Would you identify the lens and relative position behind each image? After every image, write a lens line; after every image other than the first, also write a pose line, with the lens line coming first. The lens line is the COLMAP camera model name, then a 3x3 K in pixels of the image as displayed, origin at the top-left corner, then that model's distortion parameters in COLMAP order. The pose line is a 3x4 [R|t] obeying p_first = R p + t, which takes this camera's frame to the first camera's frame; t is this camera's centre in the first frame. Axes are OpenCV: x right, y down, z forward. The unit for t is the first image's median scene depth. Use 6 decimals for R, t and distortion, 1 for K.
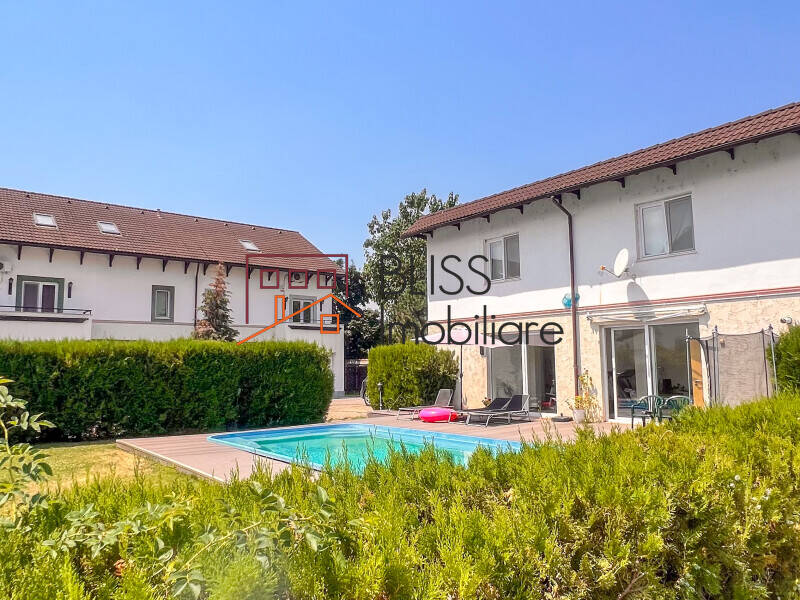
lens RADIAL K [[567.9, 0, 388.8], [0, 567.9, 301.1], [0, 0, 1]] dist [0.003919, -0.045630]
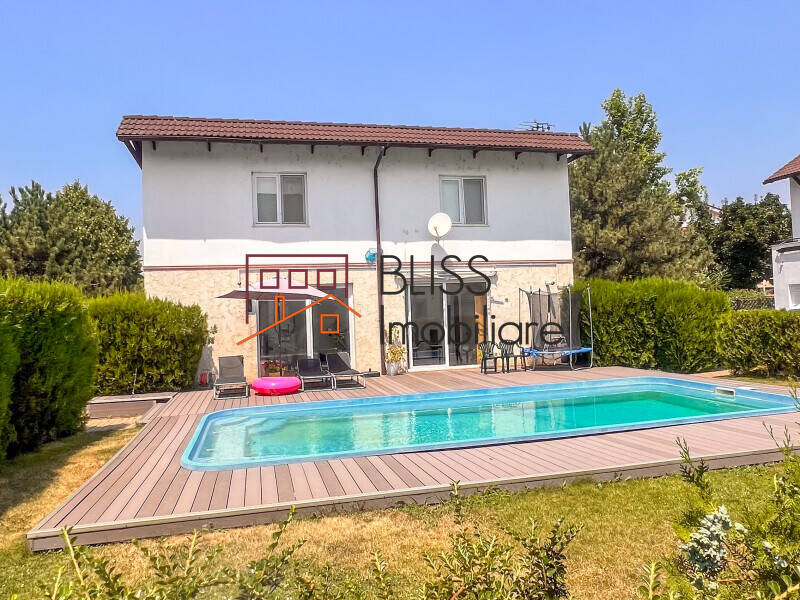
lens RADIAL K [[567.9, 0, 388.8], [0, 567.9, 301.1], [0, 0, 1]] dist [0.003919, -0.045630]
pose [[0.427509, 0.045103, 0.902885, -0.560205], [-0.057328, 0.998097, -0.022715, 0.100340], [-0.902192, -0.042049, 0.429281, 0.553103]]
